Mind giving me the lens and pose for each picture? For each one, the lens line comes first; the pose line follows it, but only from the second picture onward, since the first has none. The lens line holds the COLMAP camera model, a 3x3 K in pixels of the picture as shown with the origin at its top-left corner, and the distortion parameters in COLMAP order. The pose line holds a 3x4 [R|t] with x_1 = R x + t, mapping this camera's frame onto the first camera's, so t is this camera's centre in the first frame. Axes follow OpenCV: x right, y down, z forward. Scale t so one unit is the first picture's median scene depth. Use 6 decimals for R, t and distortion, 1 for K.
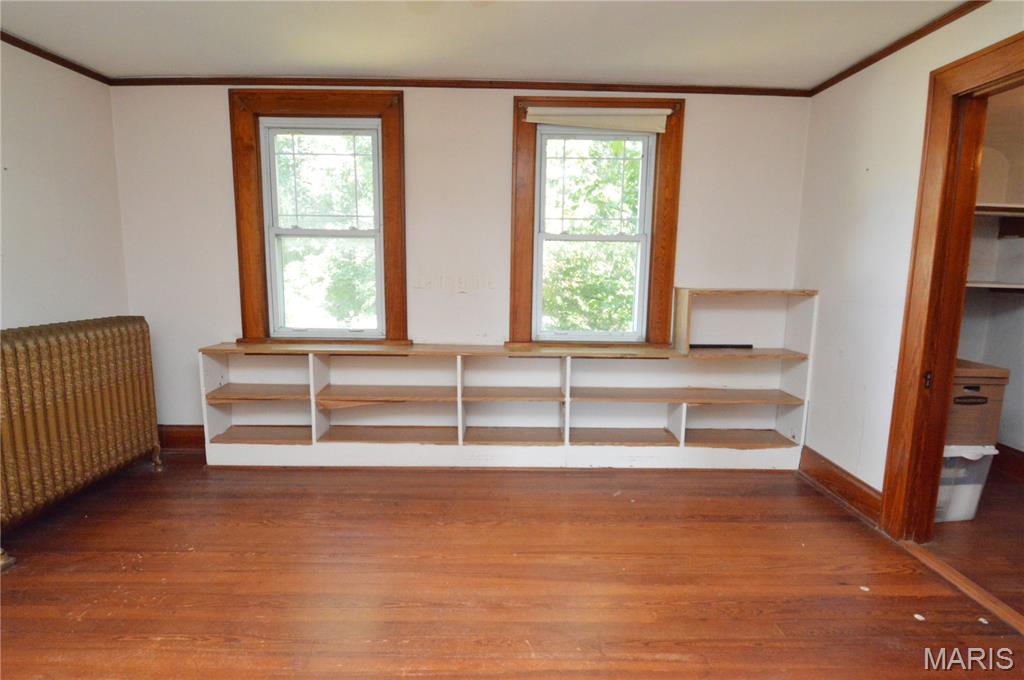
lens RADIAL K [[564.6, 0, 515.5], [0, 564.6, 350.4], [0, 0, 1]] dist [0.014863, -0.000286]
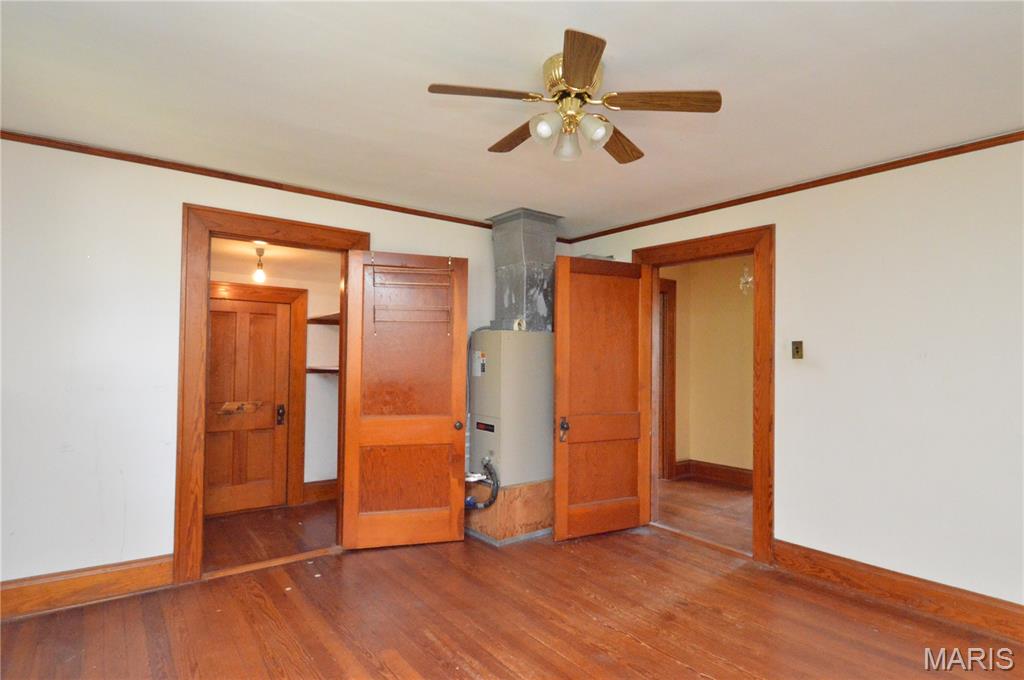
lens RADIAL K [[564.6, 0, 515.5], [0, 564.6, 350.4], [0, 0, 1]] dist [0.014863, -0.000286]
pose [[-0.594413, -0.004586, 0.804147, -0.781733], [0.109511, 0.990206, 0.086595, -0.200384], [-0.796668, 0.139536, -0.588089, 1.262992]]
